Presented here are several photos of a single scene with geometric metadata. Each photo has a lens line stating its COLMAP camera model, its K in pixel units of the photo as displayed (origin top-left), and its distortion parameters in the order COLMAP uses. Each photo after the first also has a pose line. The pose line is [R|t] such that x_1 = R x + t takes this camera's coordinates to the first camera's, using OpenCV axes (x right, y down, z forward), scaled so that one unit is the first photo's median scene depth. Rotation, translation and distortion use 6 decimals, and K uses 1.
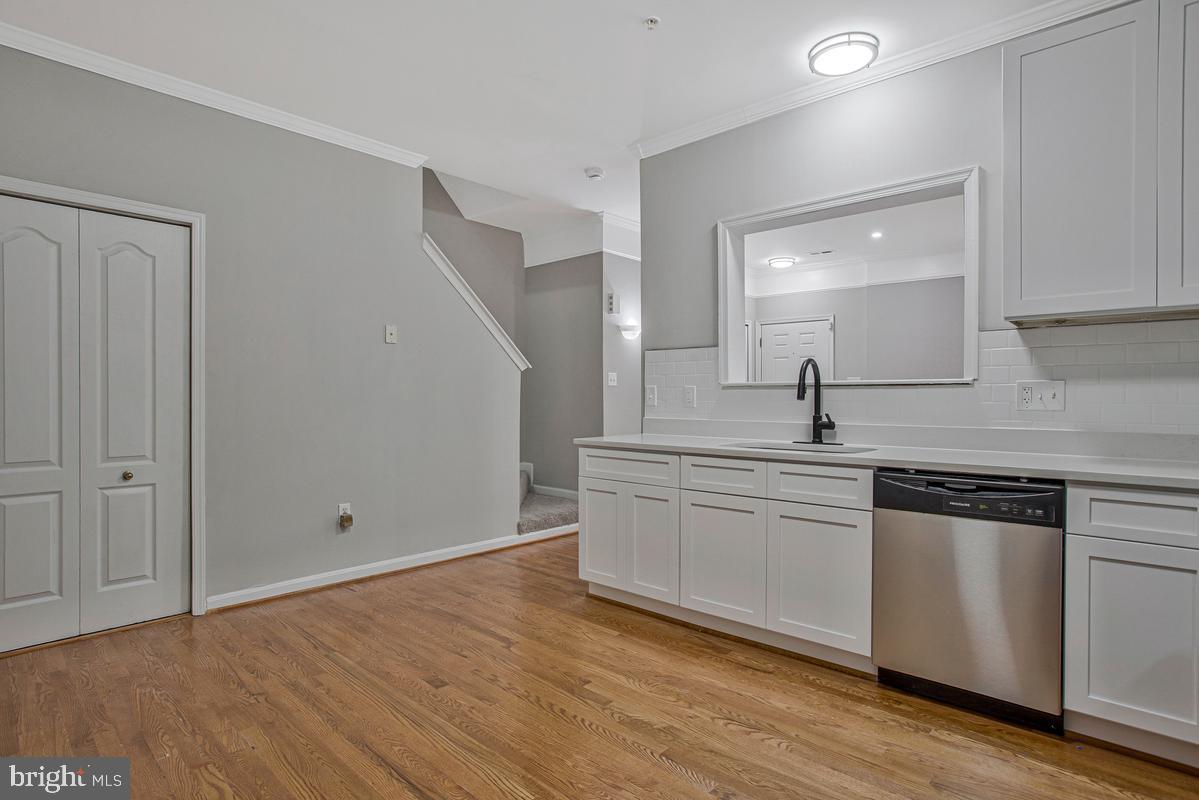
lens RADIAL K [[616.7, 0, 593.5], [0, 616.7, 398.8], [0, 0, 1]] dist [-0.051714, 0.016809]
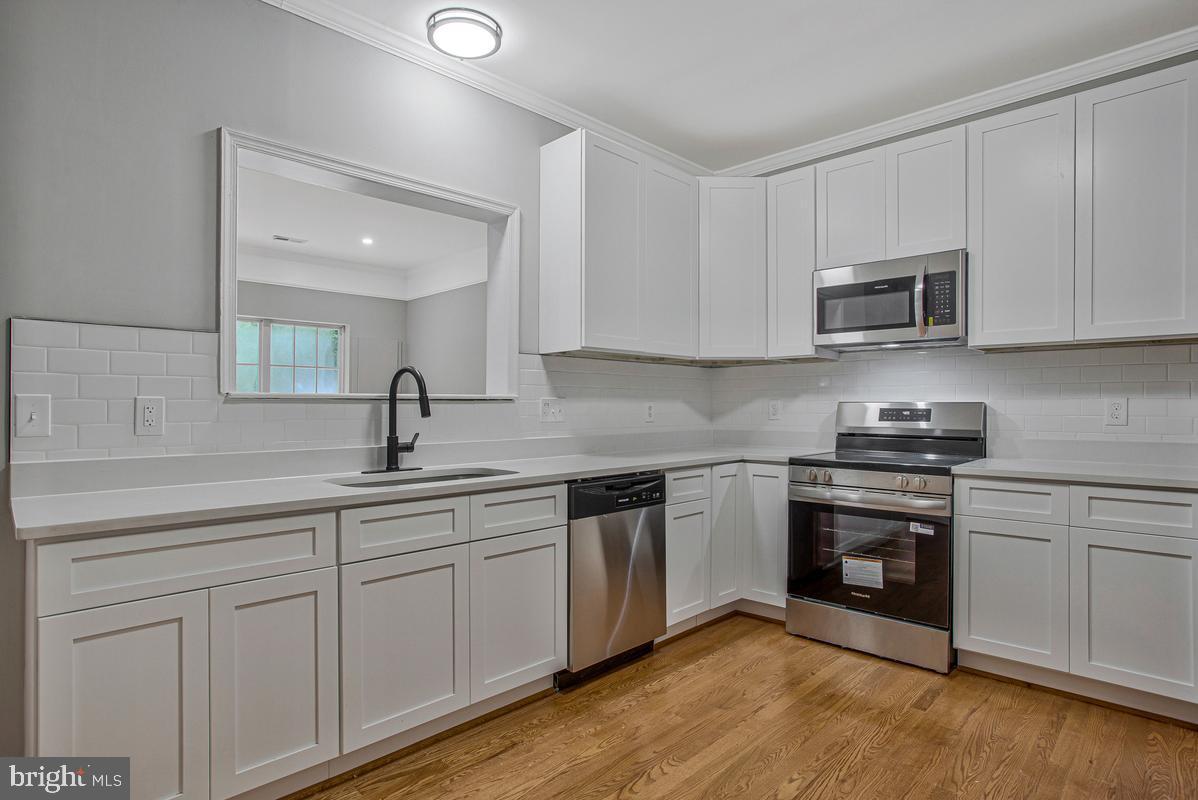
lens RADIAL K [[616.2, 0, 613.2], [0, 616.2, 404.6], [0, 0, 1]] dist [-0.051714, 0.016809]
pose [[0.021269, 0.006135, 0.999755, -0.483968], [0.009215, 0.999937, -0.006332, -0.007783], [-0.999731, 0.009348, 0.021211, 0.756871]]
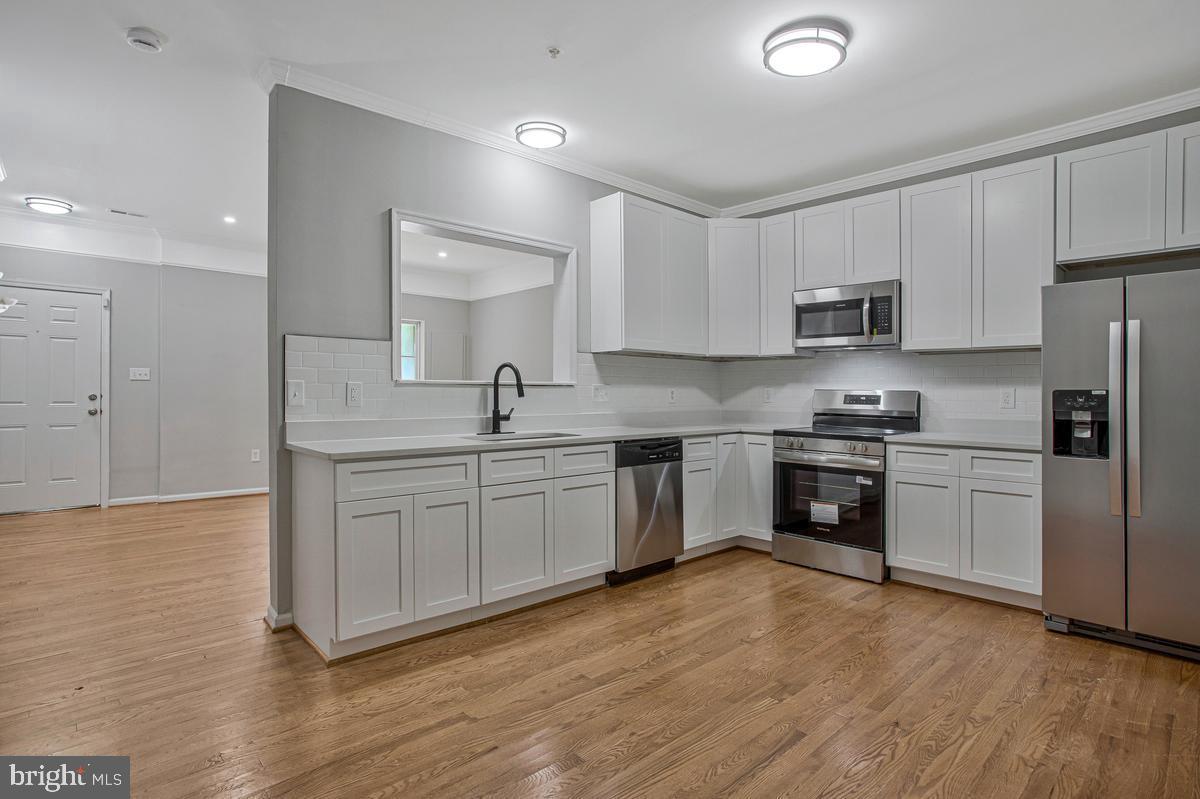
lens RADIAL K [[617.2, 0, 606.1], [0, 617.2, 369.8], [0, 0, 1]] dist [-0.051714, 0.016809]
pose [[0.067596, 0.036770, 0.997035, -0.901990], [-0.000765, 0.999322, -0.036803, -0.007981], [-0.997712, 0.001725, 0.067578, 0.772533]]
